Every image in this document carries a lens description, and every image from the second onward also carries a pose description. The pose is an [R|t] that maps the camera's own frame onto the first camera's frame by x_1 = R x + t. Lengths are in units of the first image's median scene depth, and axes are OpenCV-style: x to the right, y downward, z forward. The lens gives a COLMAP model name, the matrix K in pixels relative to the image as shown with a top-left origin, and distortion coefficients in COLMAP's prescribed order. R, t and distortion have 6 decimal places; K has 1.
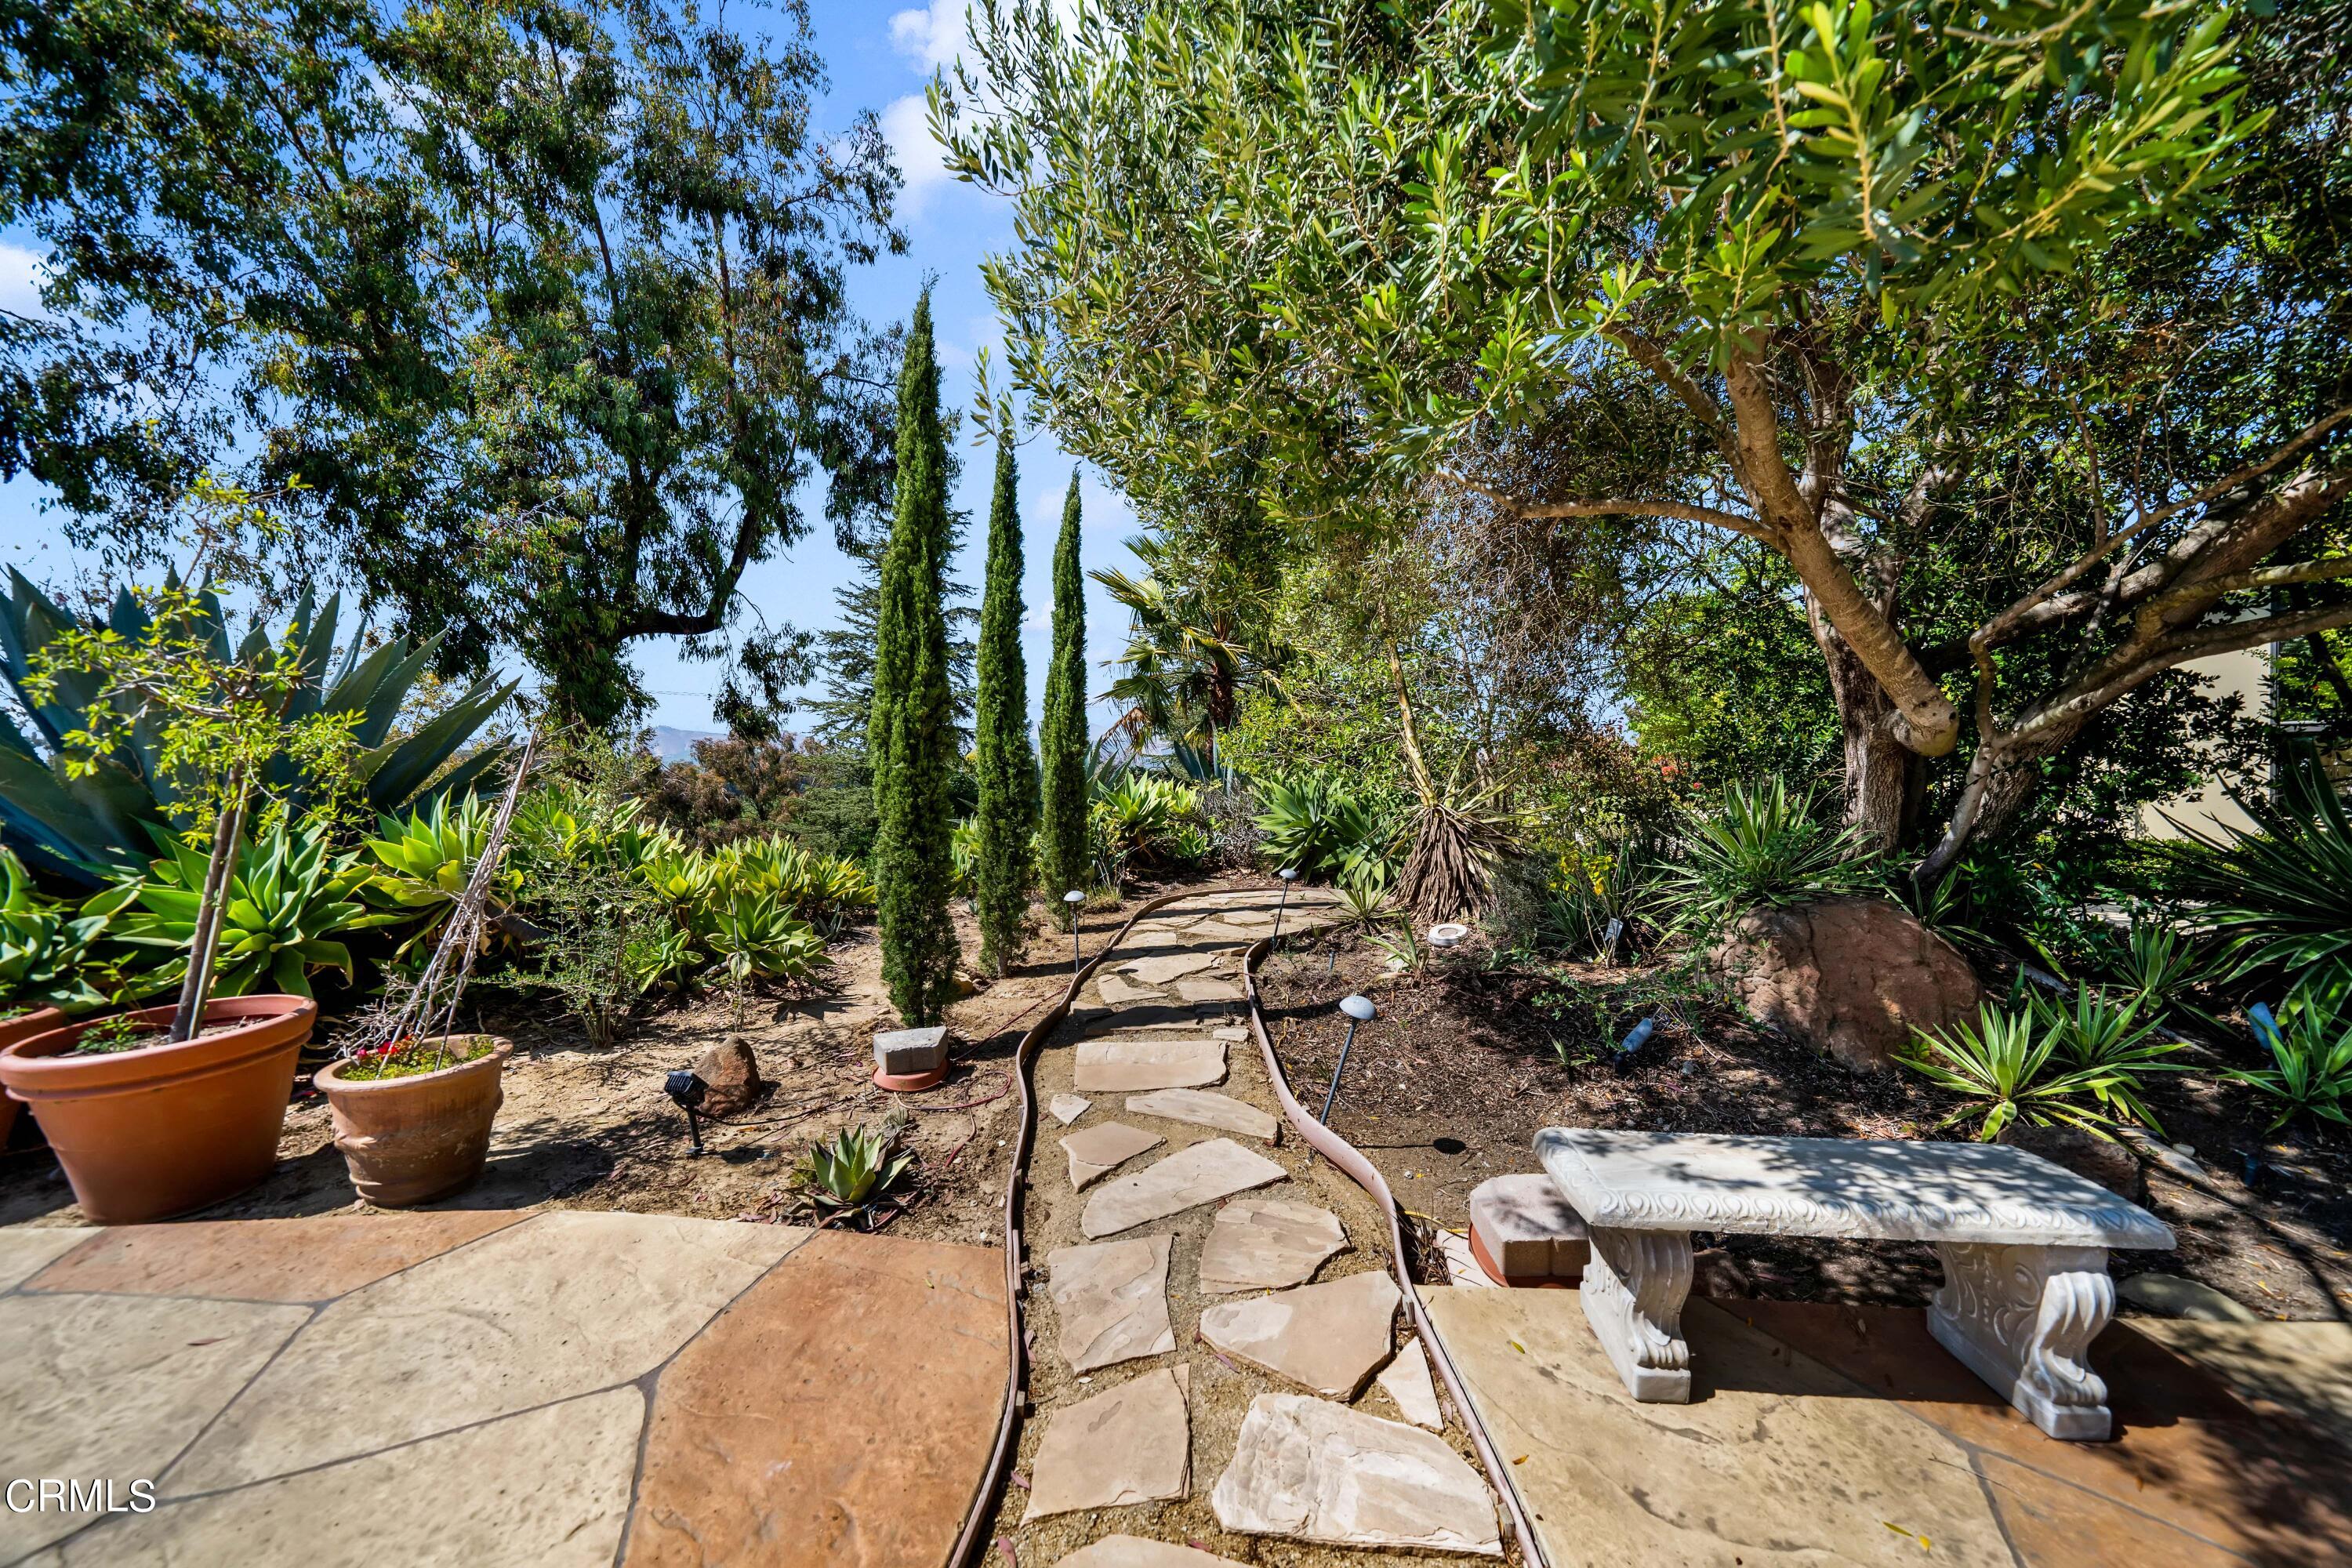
lens RADIAL K [[859.7, 0, 1176.0], [0, 859.7, 784.0], [0, 0, 1]] dist [-0.017842, 0.000082]
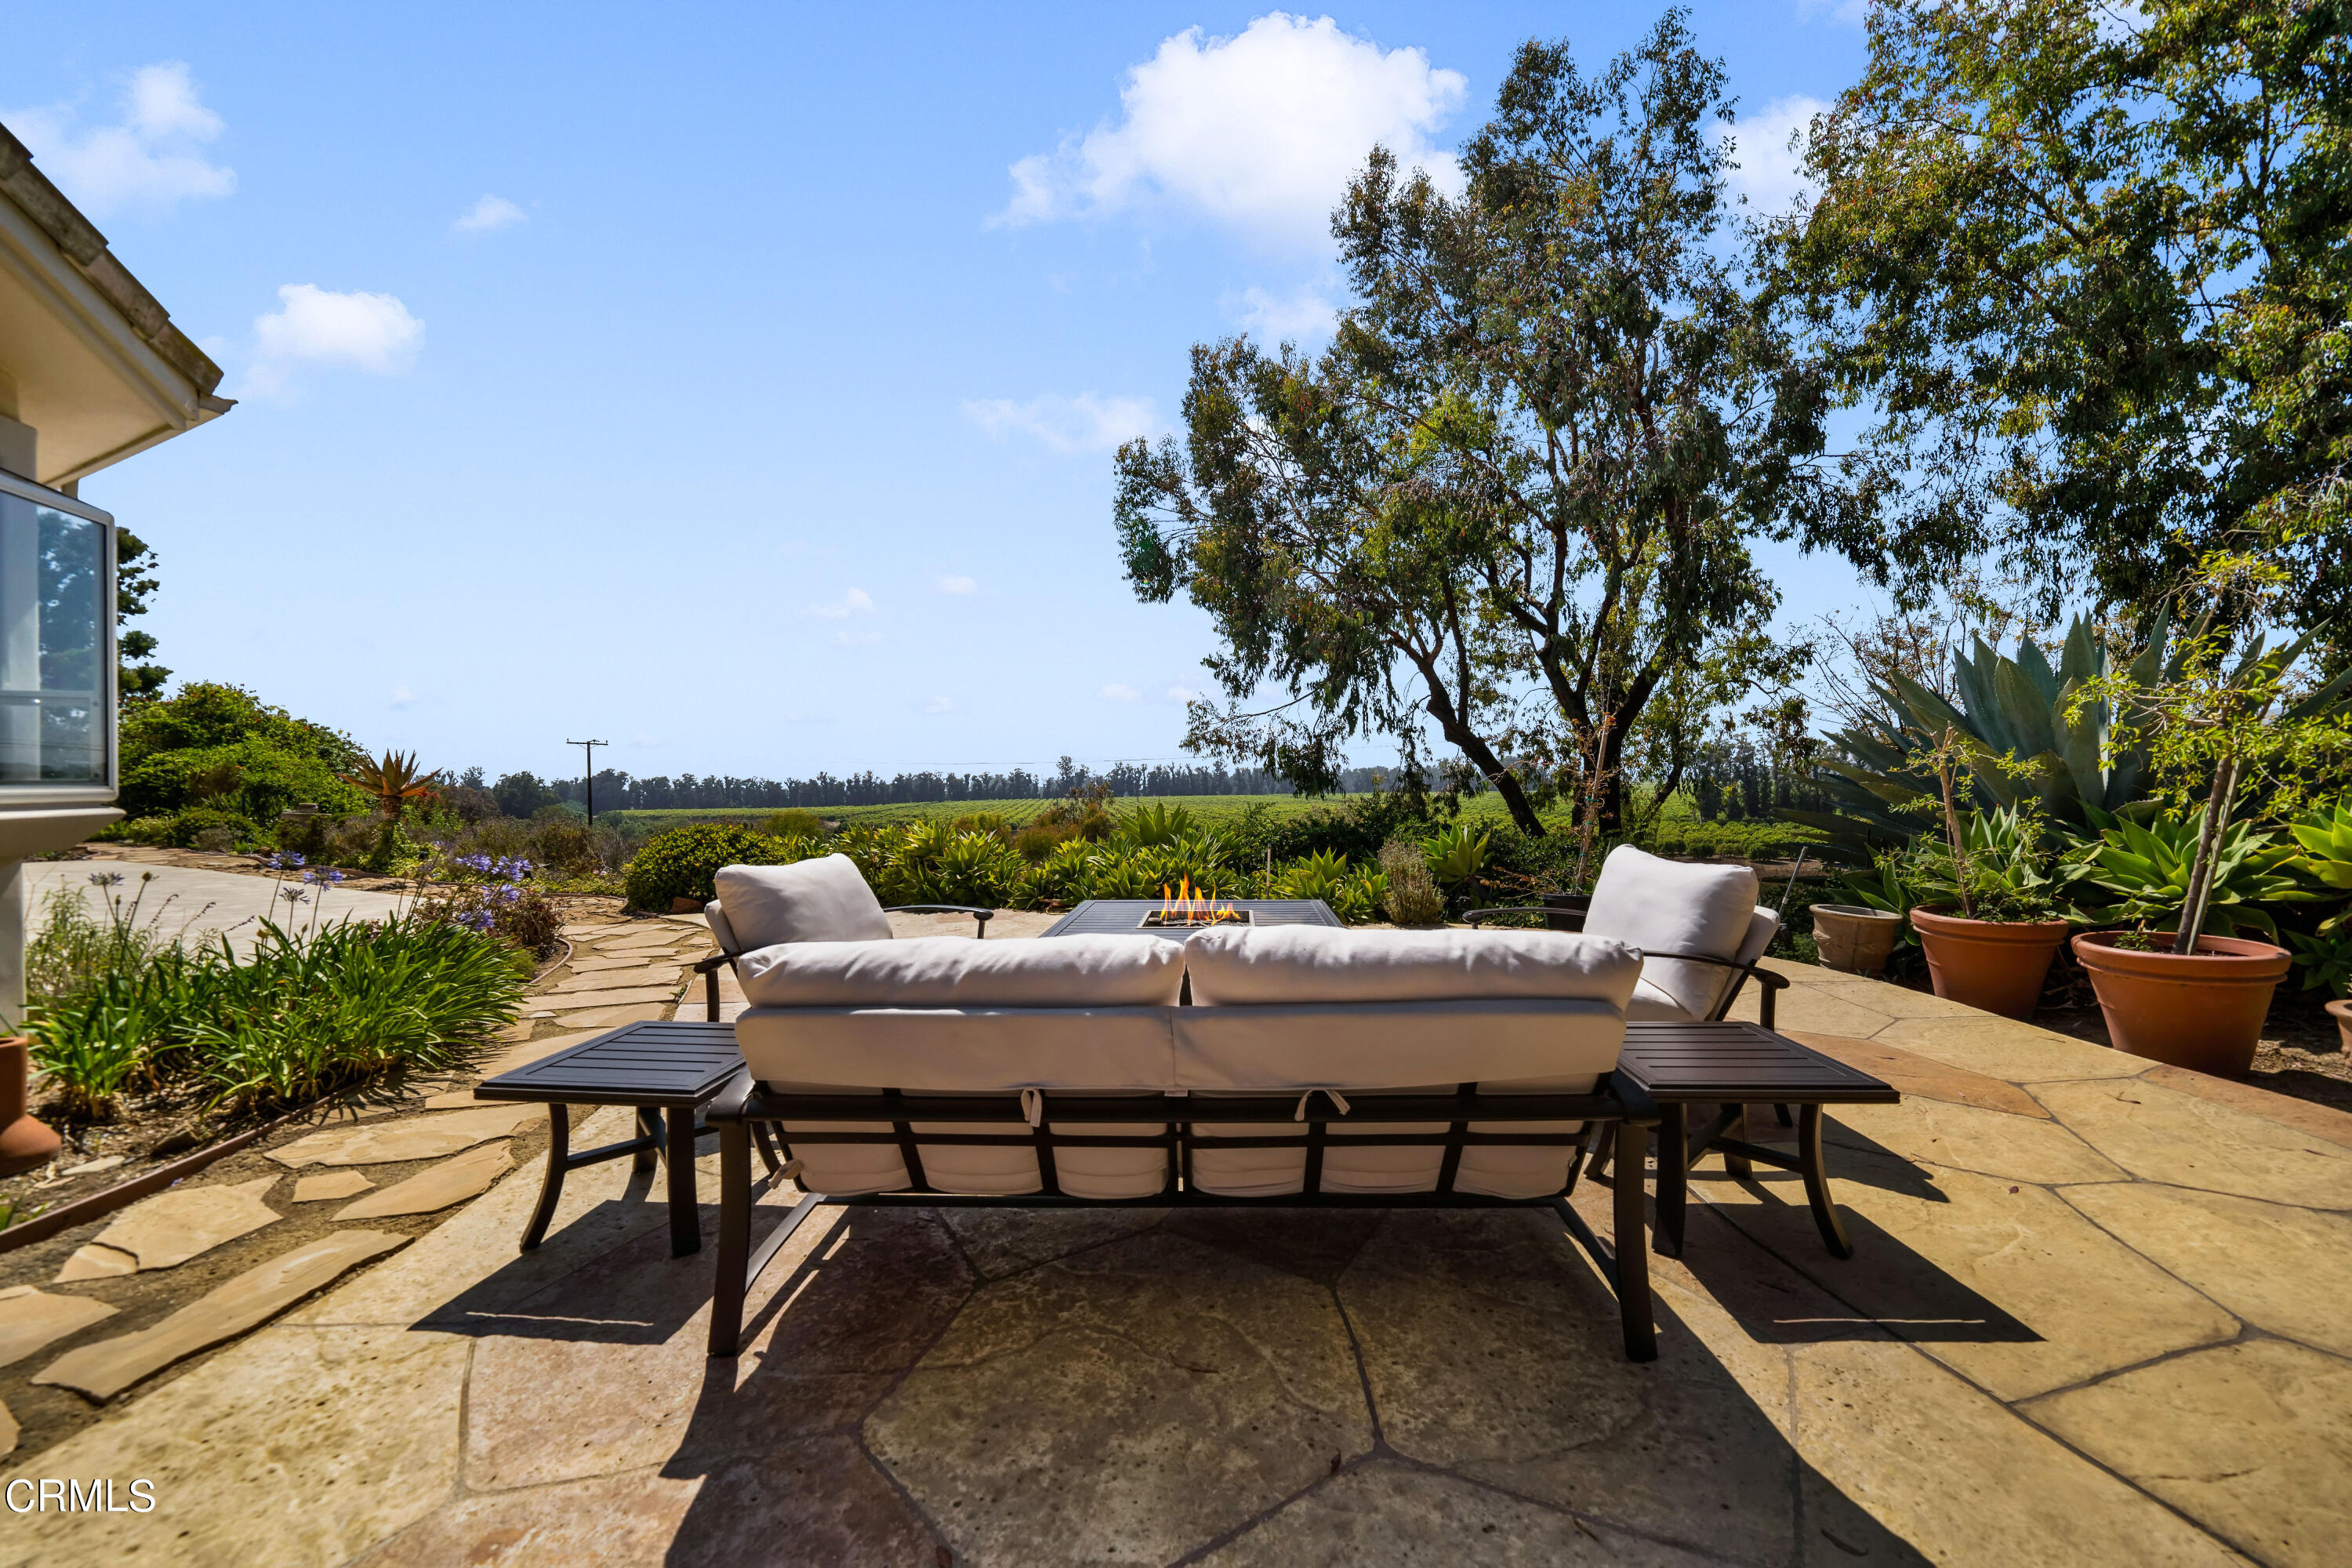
lens RADIAL K [[832.0, 0, 1176.0], [0, 832.0, 784.0], [0, 0, 1]] dist [0.000429, 0.000020]
pose [[0.030184, 0.003843, -0.999537, 0.053706], [0.001034, 0.999992, 0.003876, 0.003239], [0.999544, -0.001150, 0.030180, -0.252666]]
